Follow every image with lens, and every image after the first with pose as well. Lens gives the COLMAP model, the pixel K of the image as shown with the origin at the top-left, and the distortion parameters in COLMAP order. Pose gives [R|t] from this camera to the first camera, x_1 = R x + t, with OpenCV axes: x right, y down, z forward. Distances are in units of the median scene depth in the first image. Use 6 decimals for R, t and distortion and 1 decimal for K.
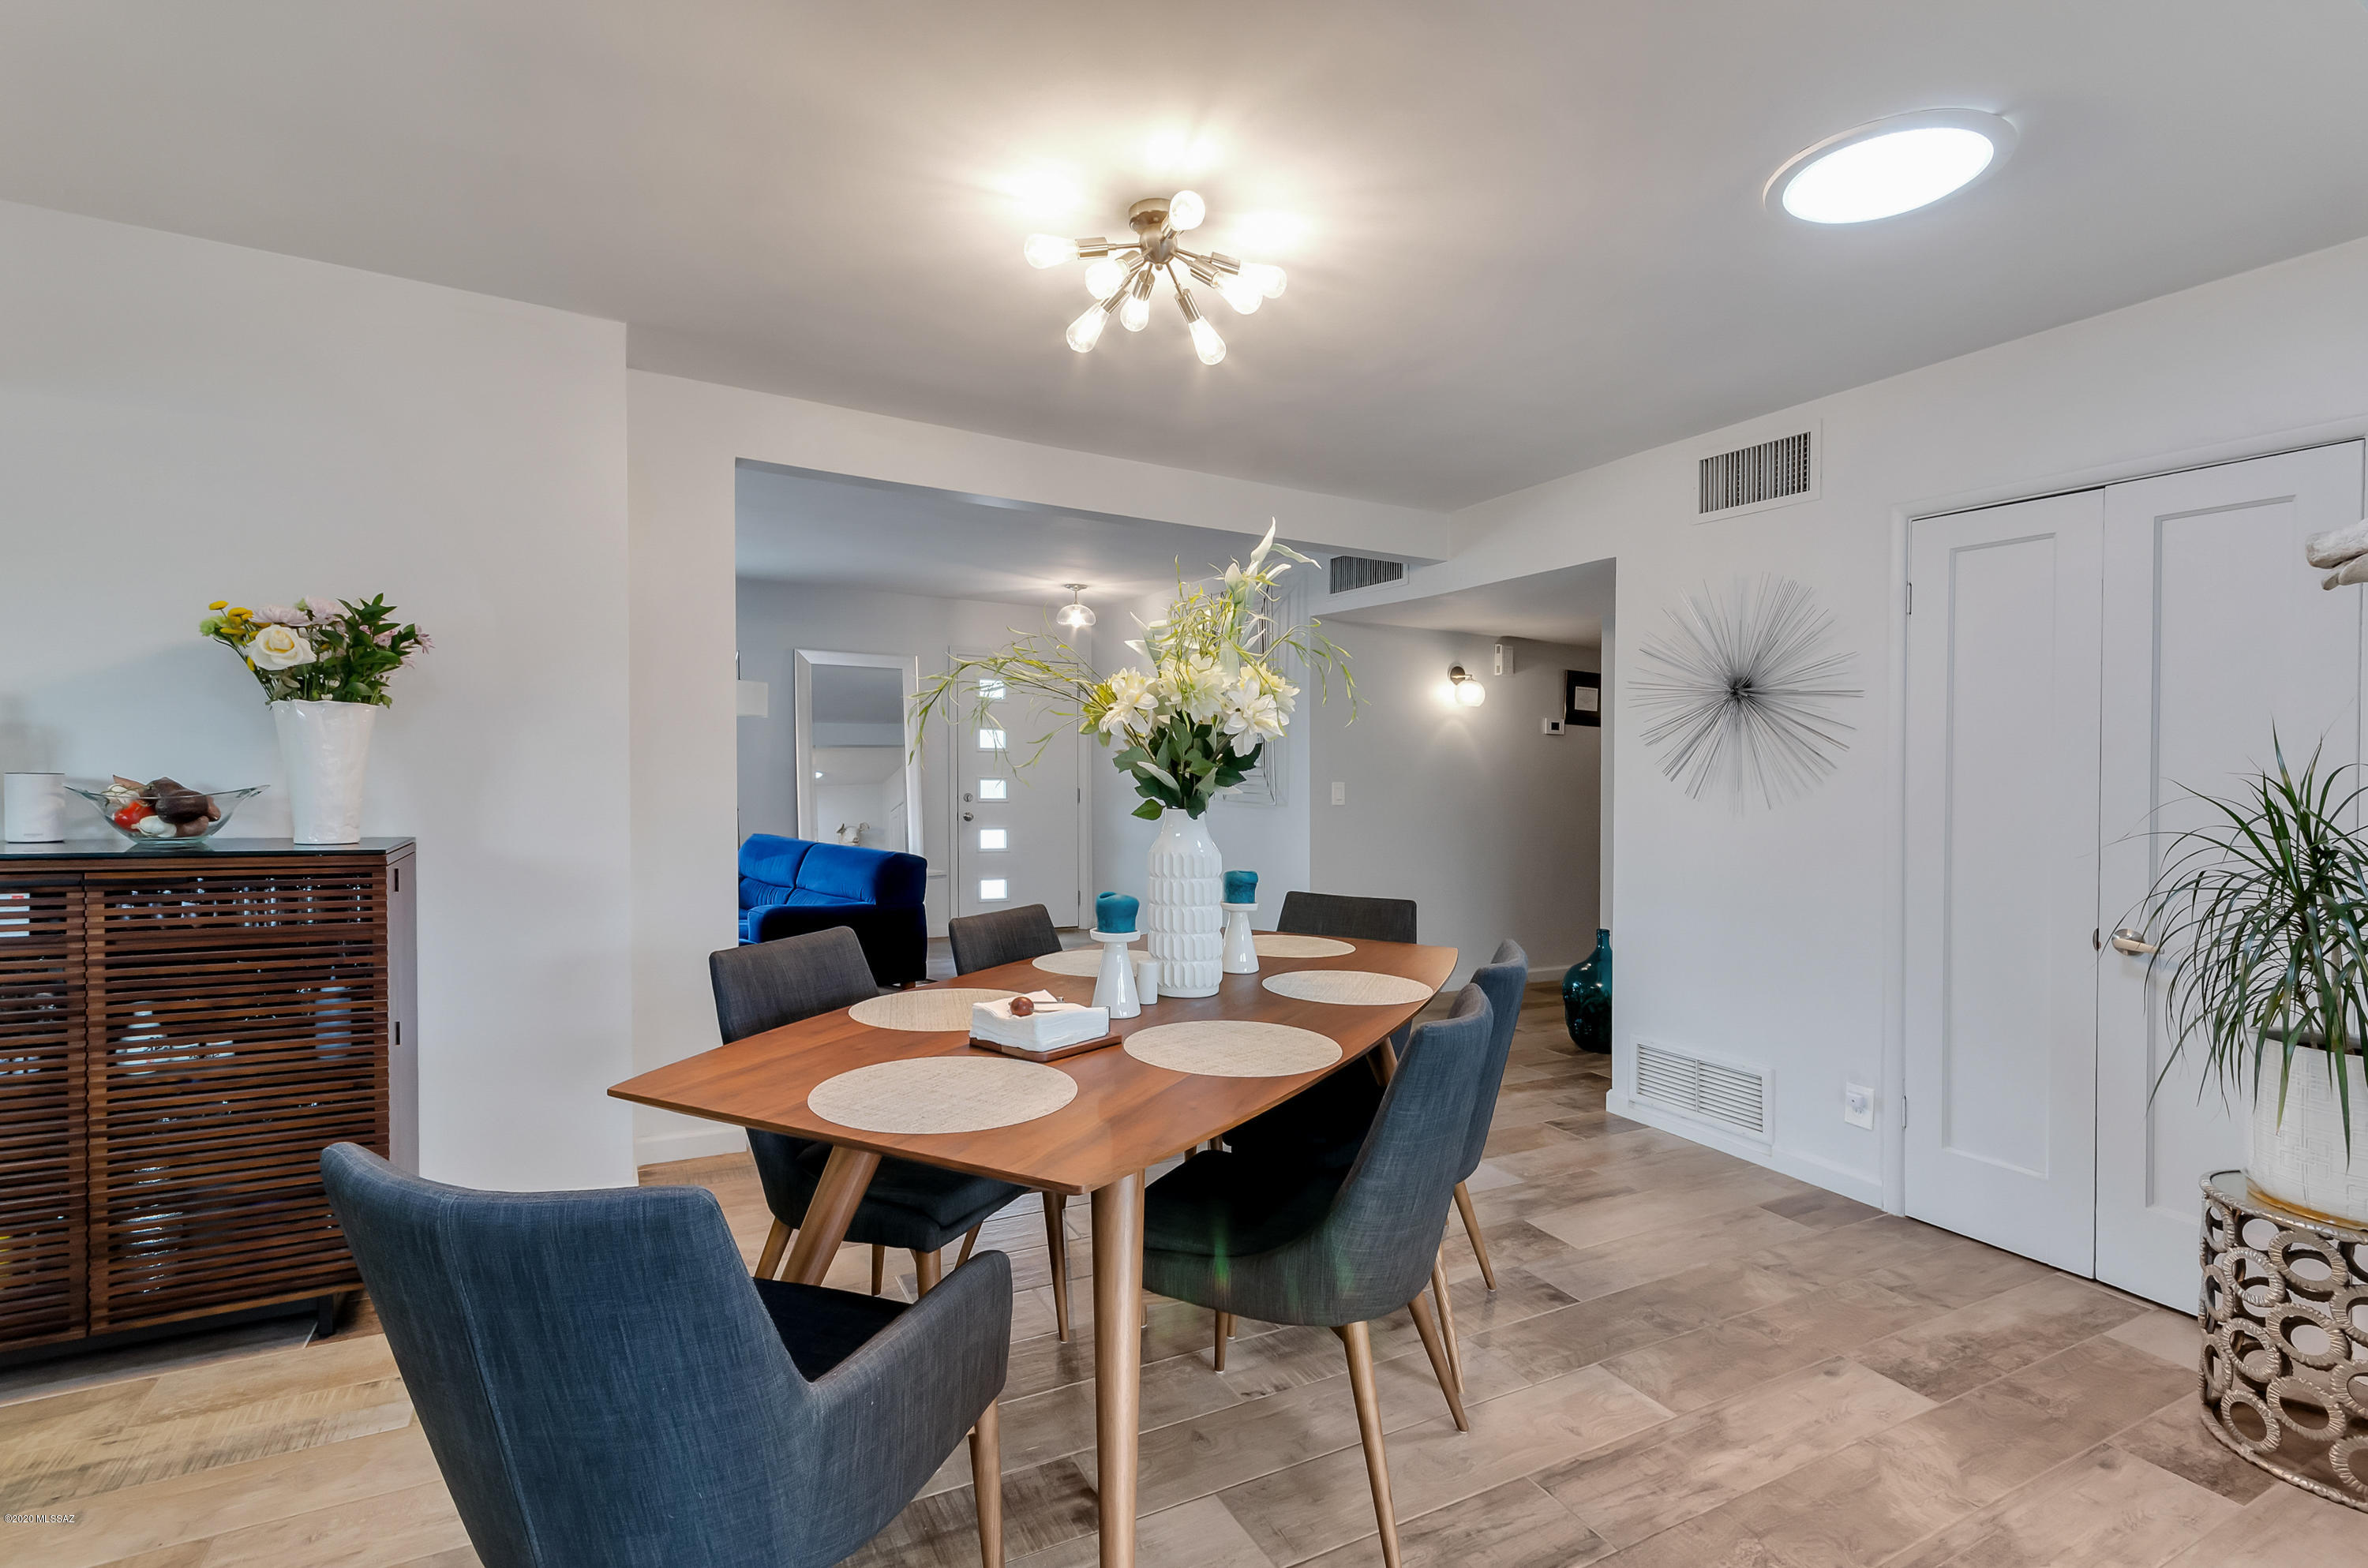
lens RADIAL K [[1092.2, 0, 1140.4], [0, 1092.2, 795.5], [0, 0, 1]] dist [0.003426, 0.000873]
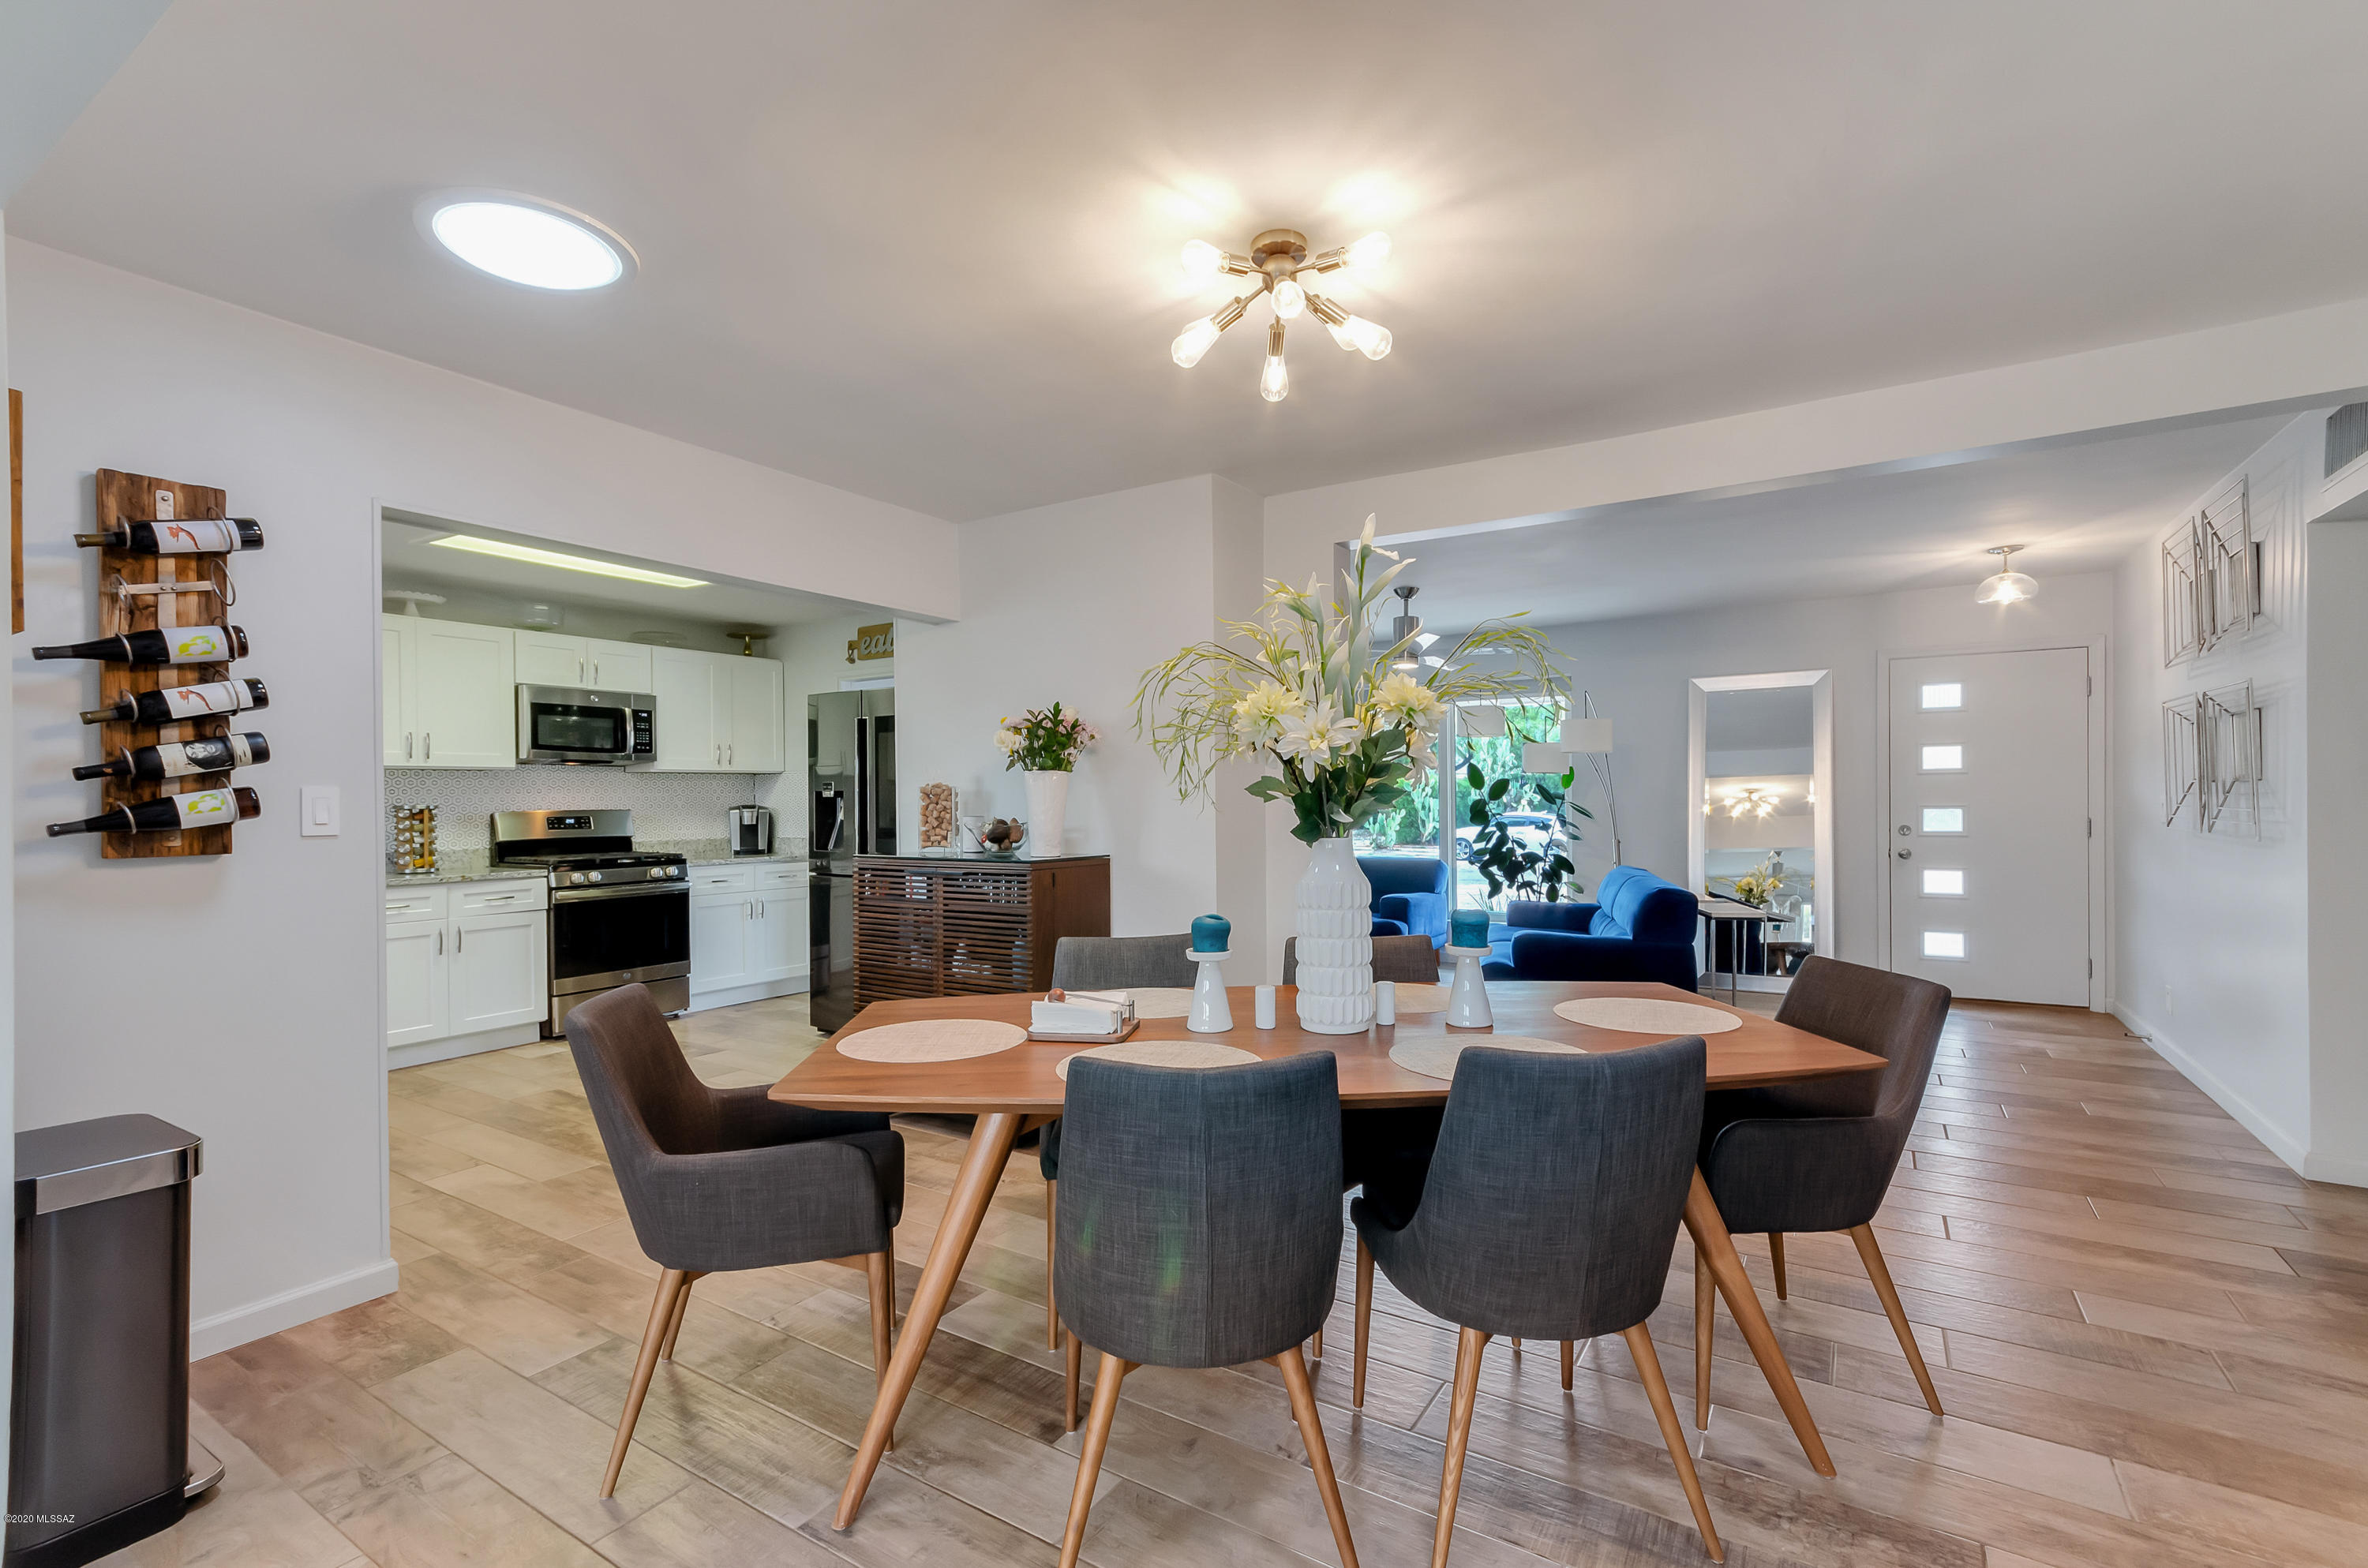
lens RADIAL K [[1049.8, 0, 1187.1], [0, 1049.8, 807.6], [0, 0, 1]] dist [0.000581, -0.000244]
pose [[0.498464, -0.015144, -0.866778, 0.713701], [-0.000226, 0.999845, -0.017599, -0.001969], [0.866910, 0.008969, 0.498383, 0.381105]]
